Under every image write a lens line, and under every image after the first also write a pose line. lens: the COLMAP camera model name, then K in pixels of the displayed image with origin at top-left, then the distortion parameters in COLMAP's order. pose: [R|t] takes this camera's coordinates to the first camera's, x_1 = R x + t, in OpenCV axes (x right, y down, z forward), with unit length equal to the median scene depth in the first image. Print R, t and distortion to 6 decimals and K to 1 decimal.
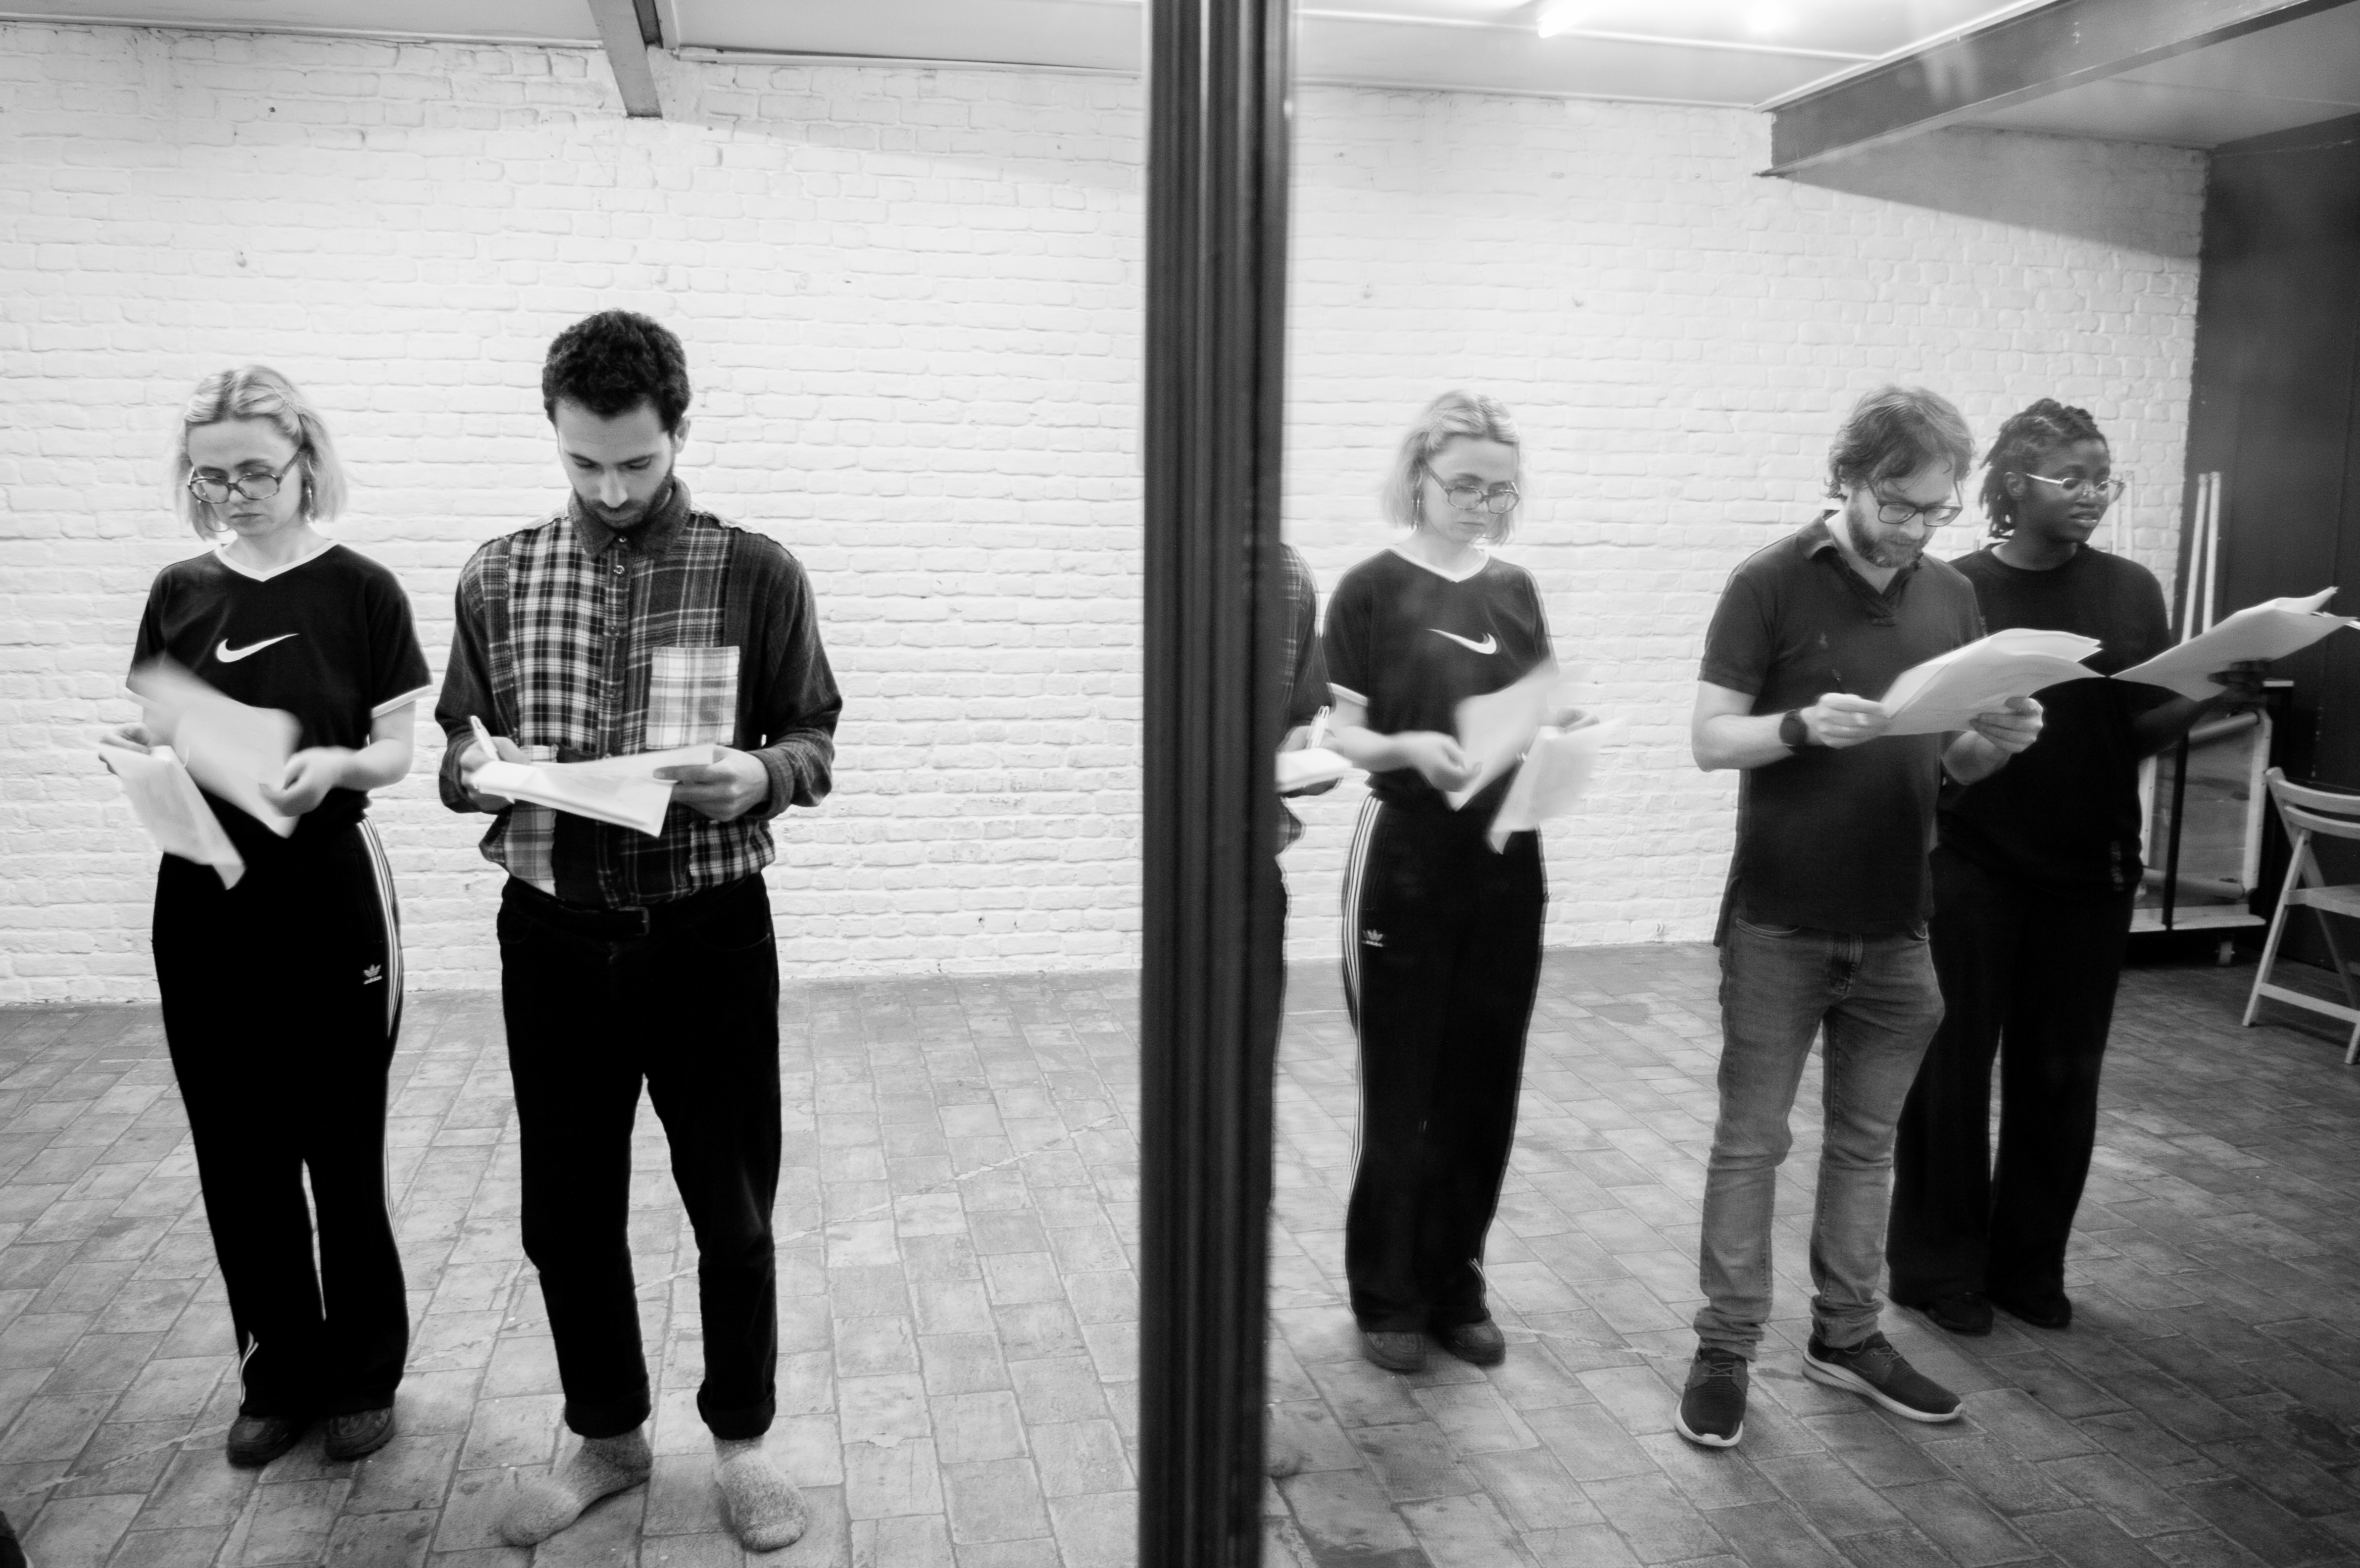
lens RADIAL K [[1880.2, 0, 1181.3], [0, 1880.2, 786.0], [0, 0, 1]] dist [-0.067111, 0.001168]
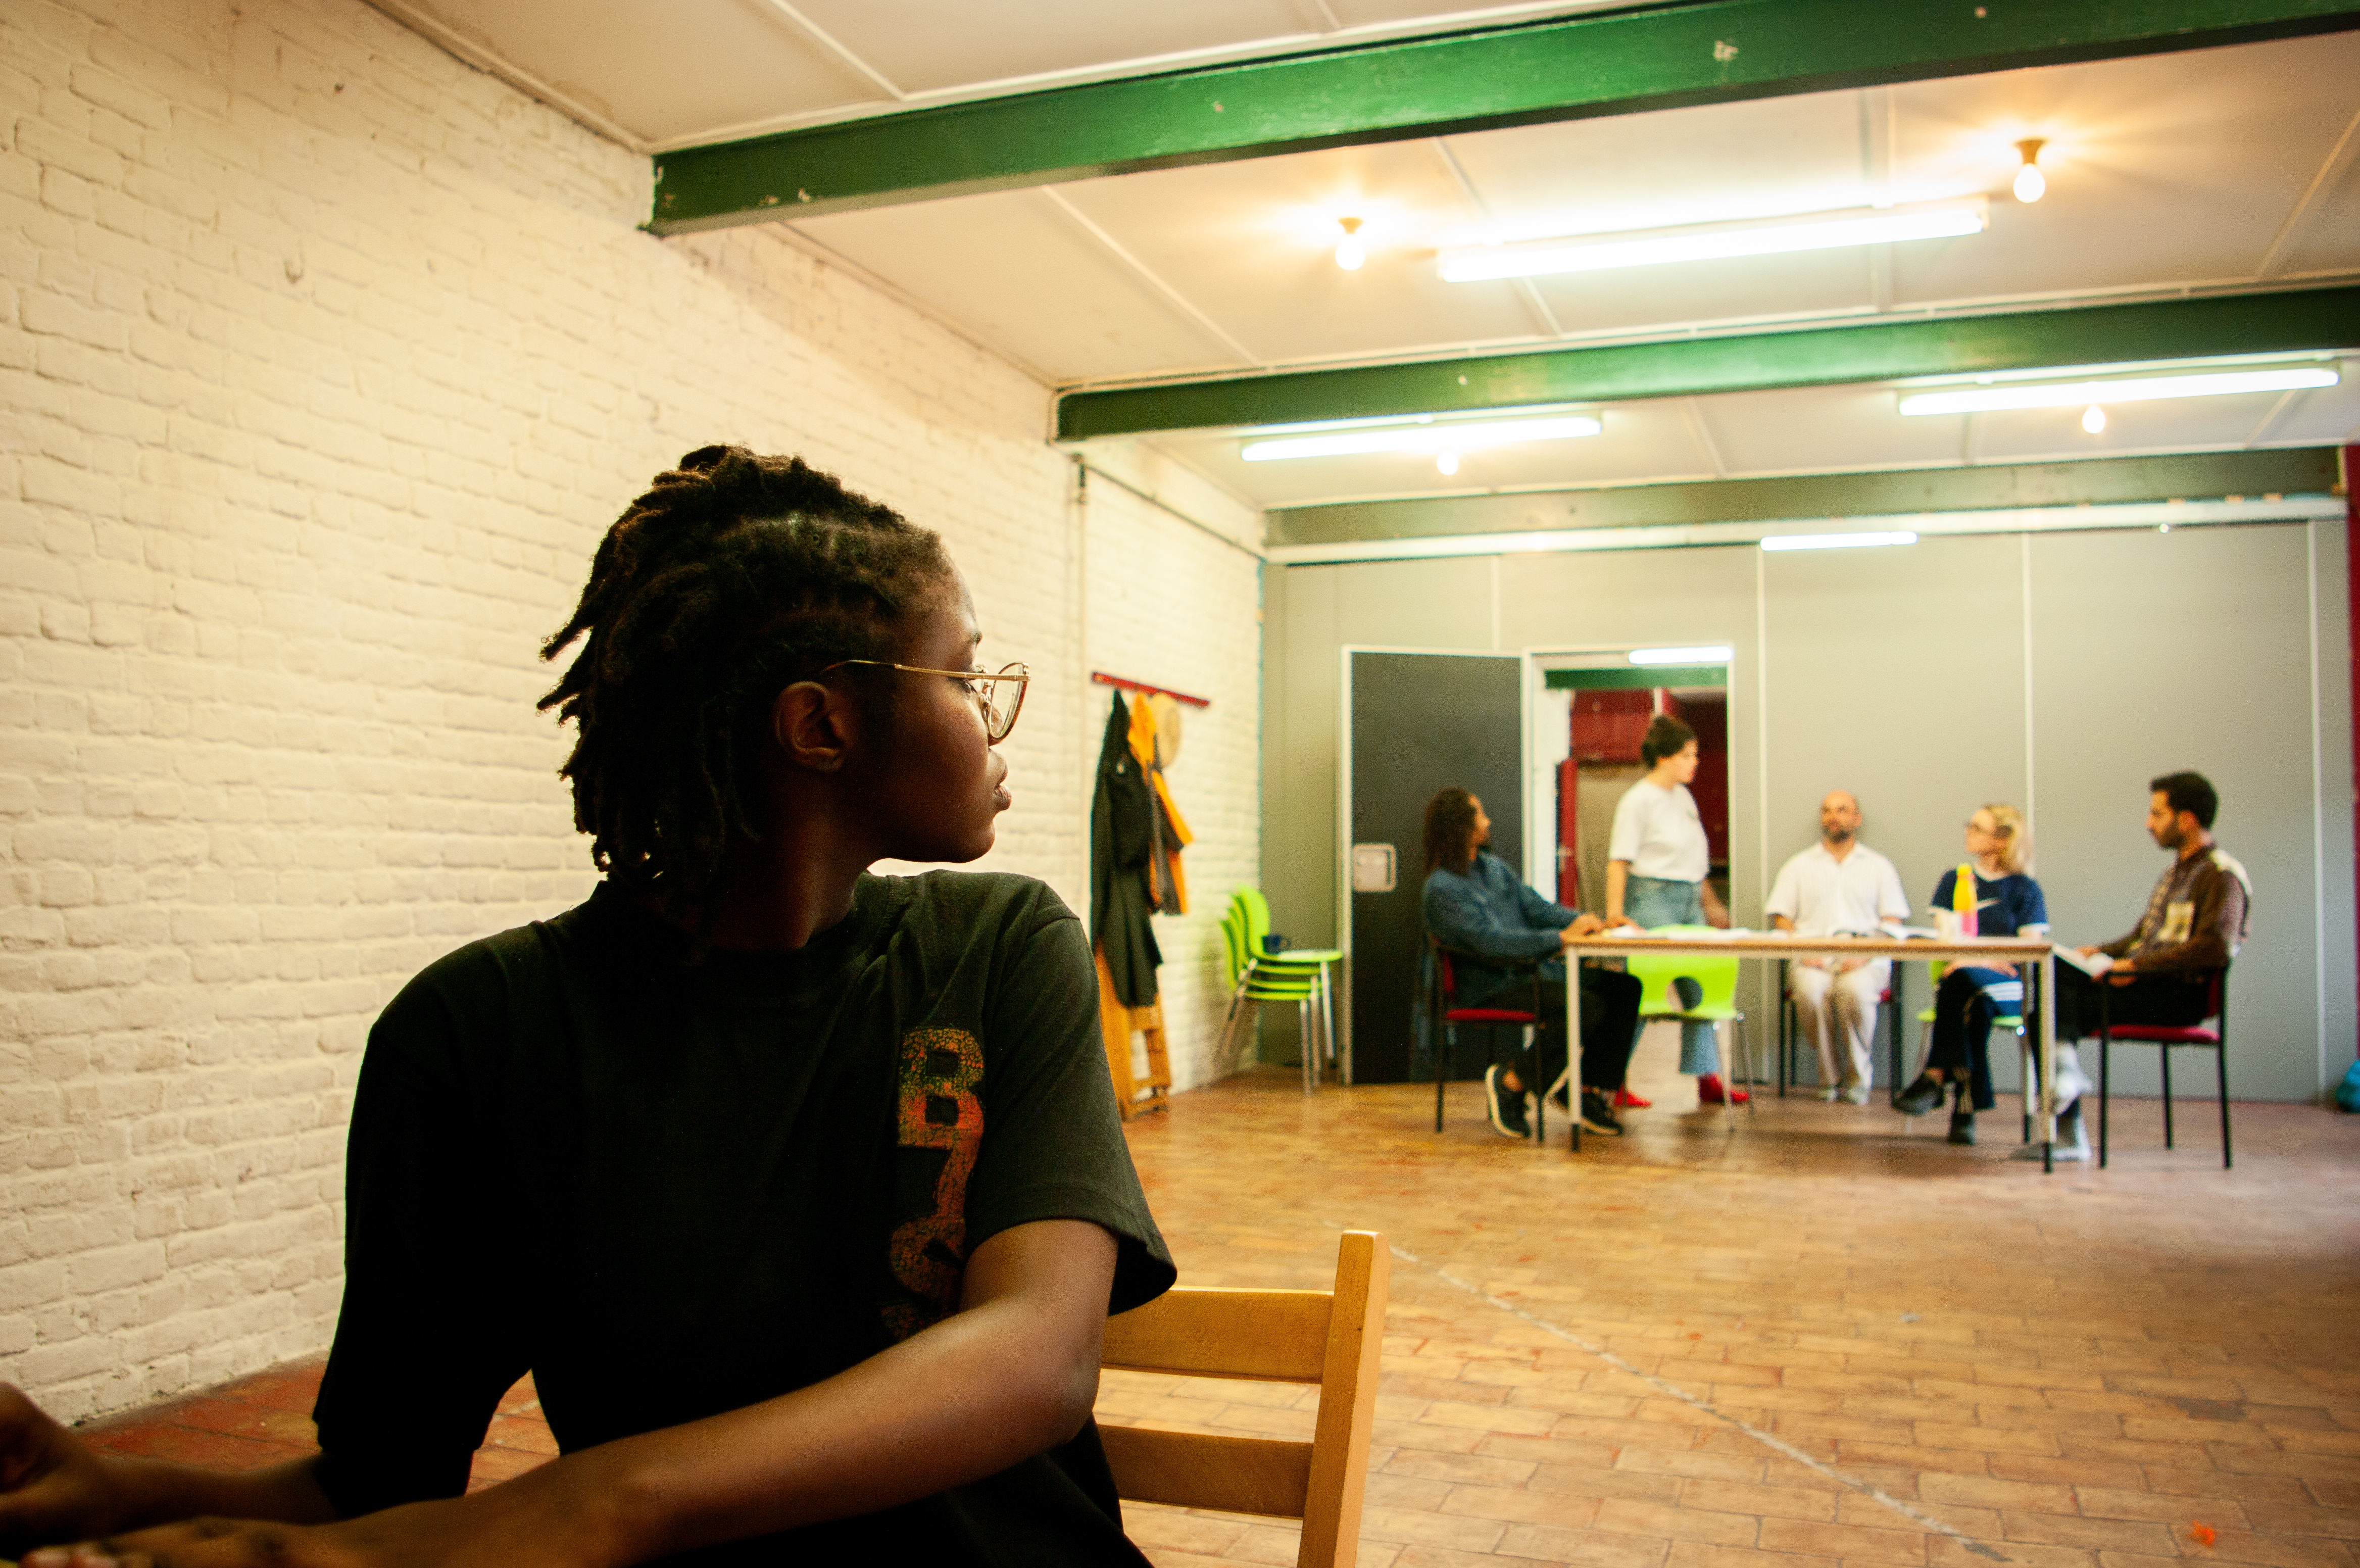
lens RADIAL K [[1880.2, 0, 1184.6], [0, 1880.2, 784.7], [0, 0, 1]] dist [-0.067111, 0.001168]
pose [[0.538682, 0.024447, 0.842155, -0.906914], [0.128904, 0.985418, -0.111060, 0.027147], [-0.832590, 0.168383, 0.527676, 0.376220]]
